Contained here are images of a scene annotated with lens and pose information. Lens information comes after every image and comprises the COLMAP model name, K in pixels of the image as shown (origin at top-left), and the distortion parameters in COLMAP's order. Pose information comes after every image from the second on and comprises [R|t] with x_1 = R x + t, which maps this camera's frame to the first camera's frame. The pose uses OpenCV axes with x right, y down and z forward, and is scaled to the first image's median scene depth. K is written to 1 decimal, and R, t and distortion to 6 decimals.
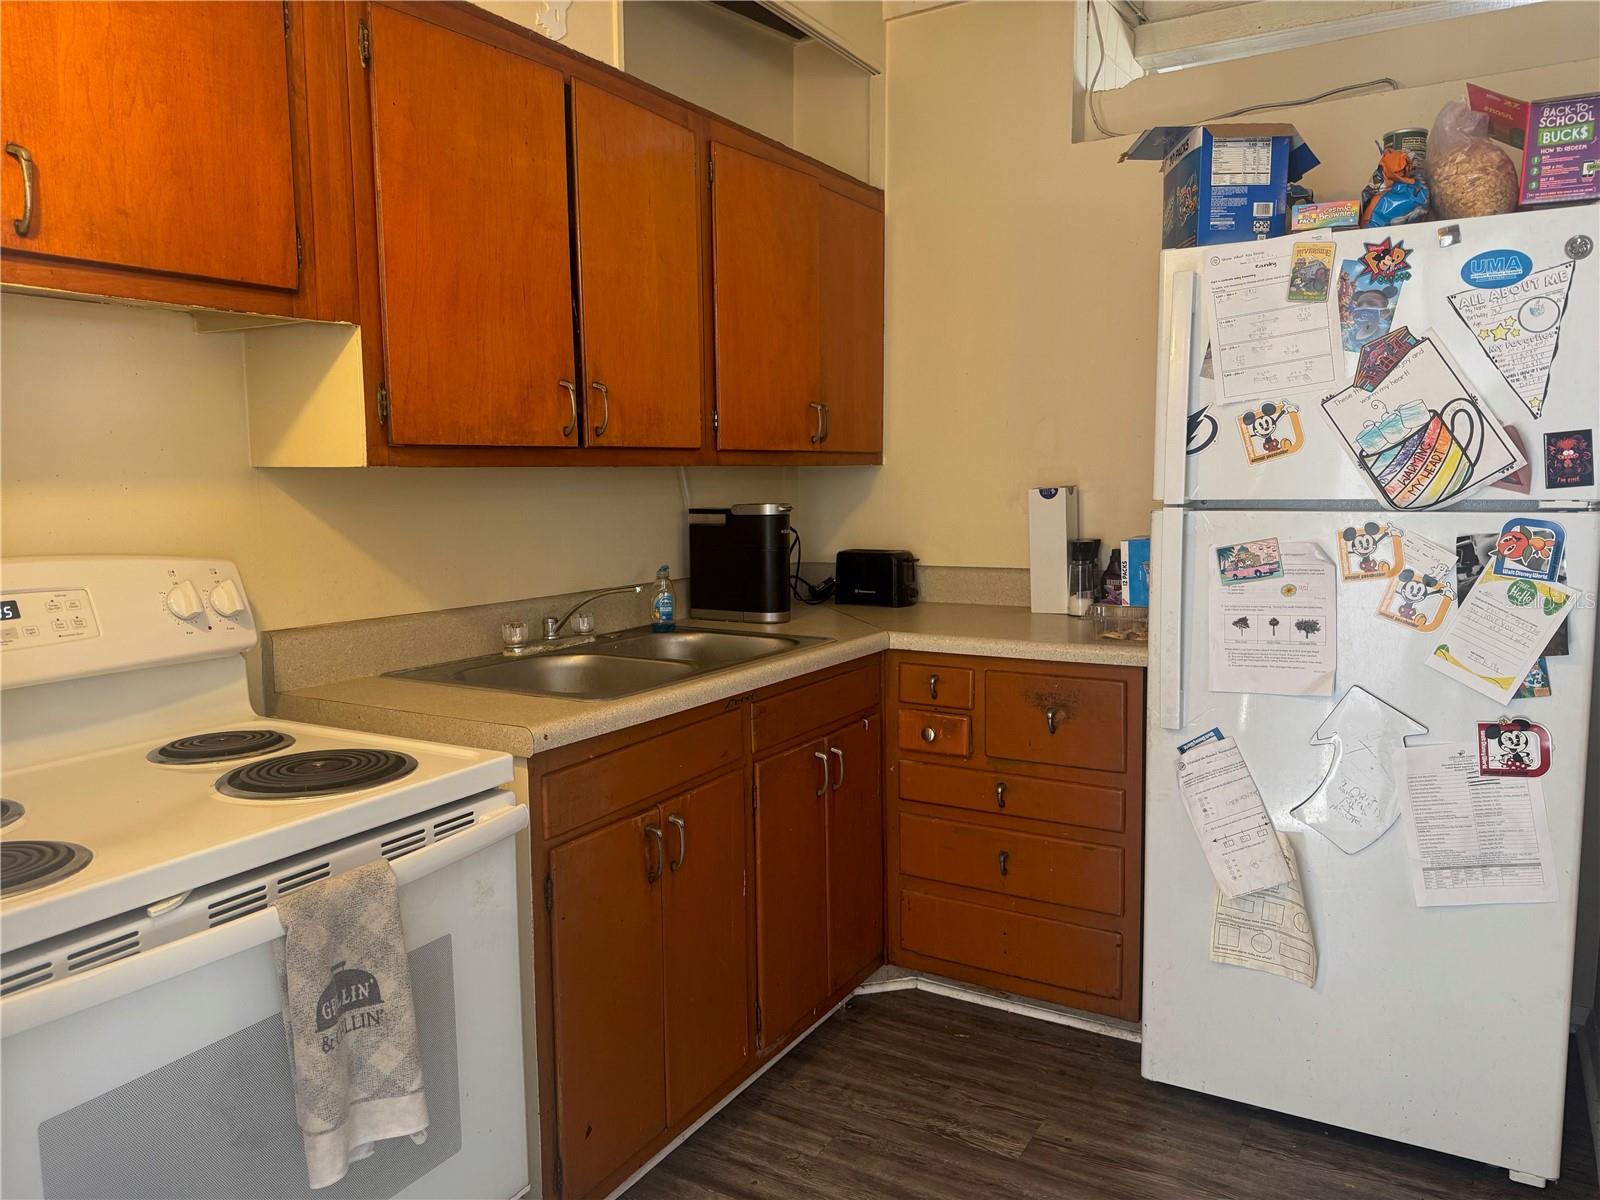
lens RADIAL K [[1133.1, 0, 800.4], [0, 1133.1, 585.4], [0, 0, 1]] dist [0.069362, -0.081218]
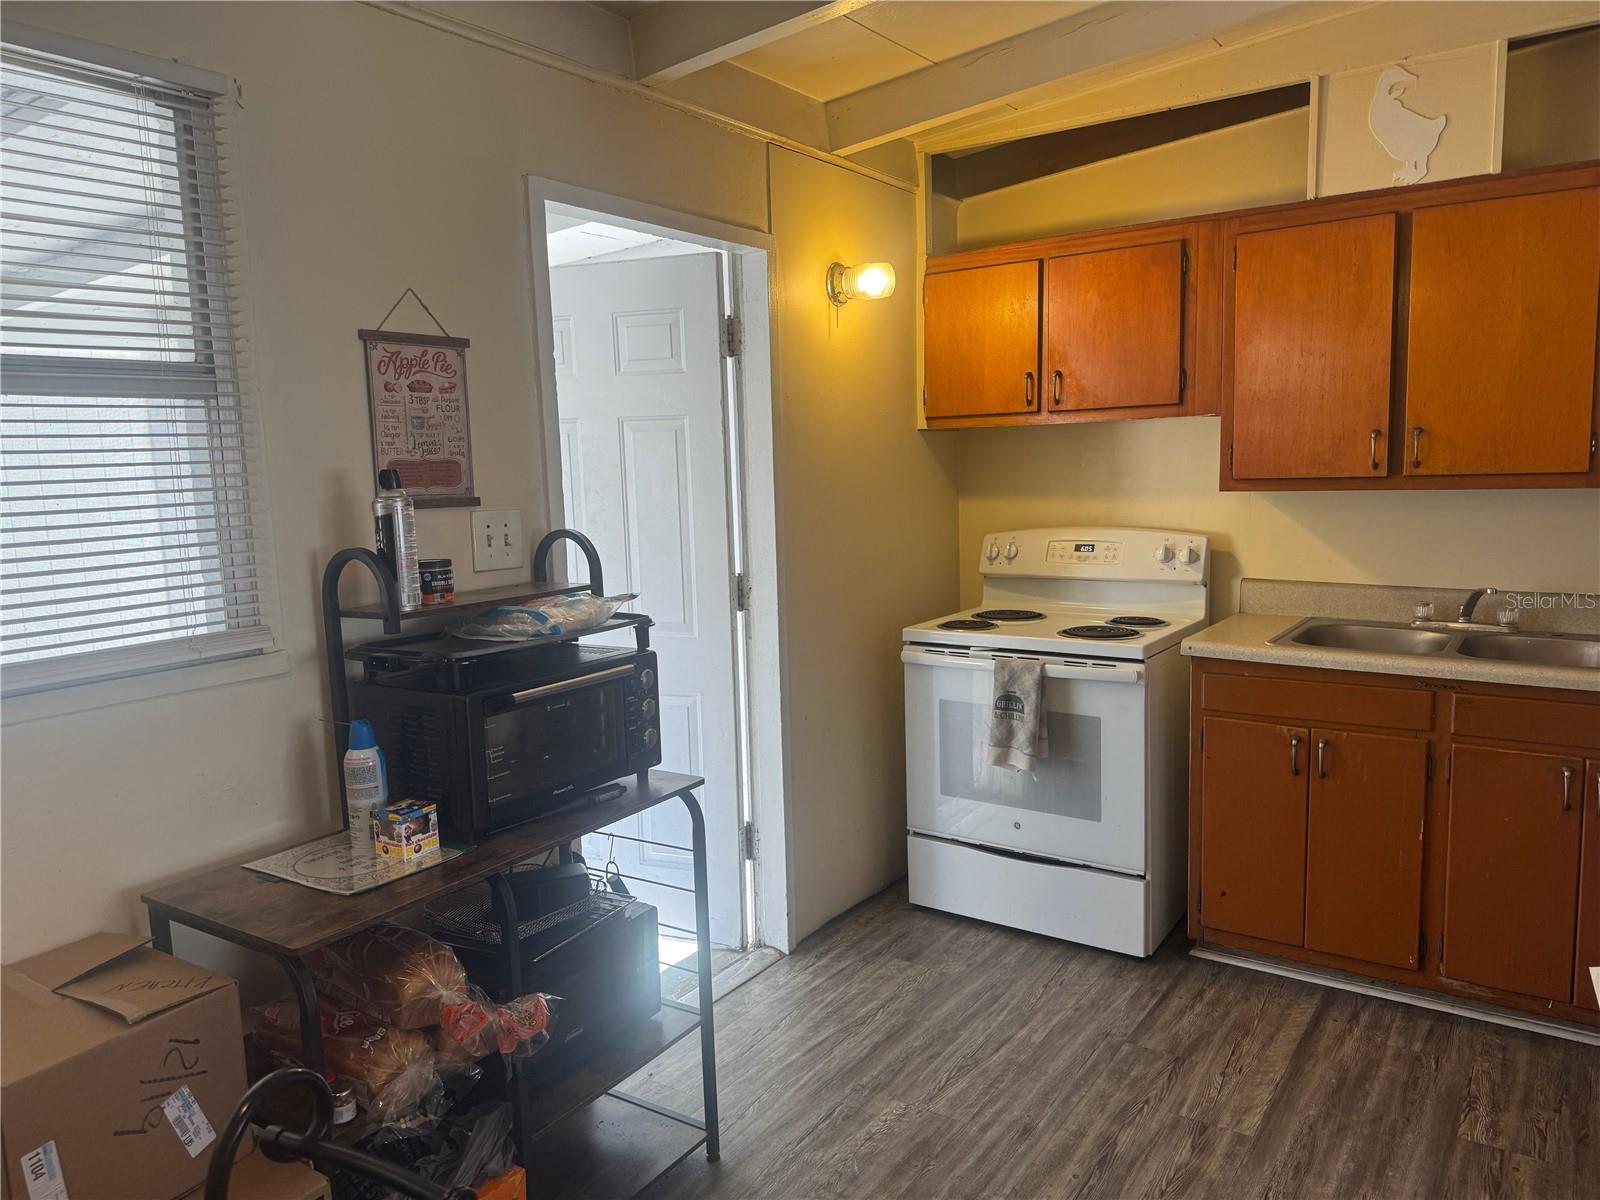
lens RADIAL K [[1133.1, 0, 803.5], [0, 1133.1, 596.9], [0, 0, 1]] dist [0.069362, -0.081218]
pose [[-0.083266, 0.132737, -0.987648, 1.318706], [-0.073291, 0.987590, 0.138908, -0.124942], [0.993829, 0.083952, -0.072505, 0.431082]]
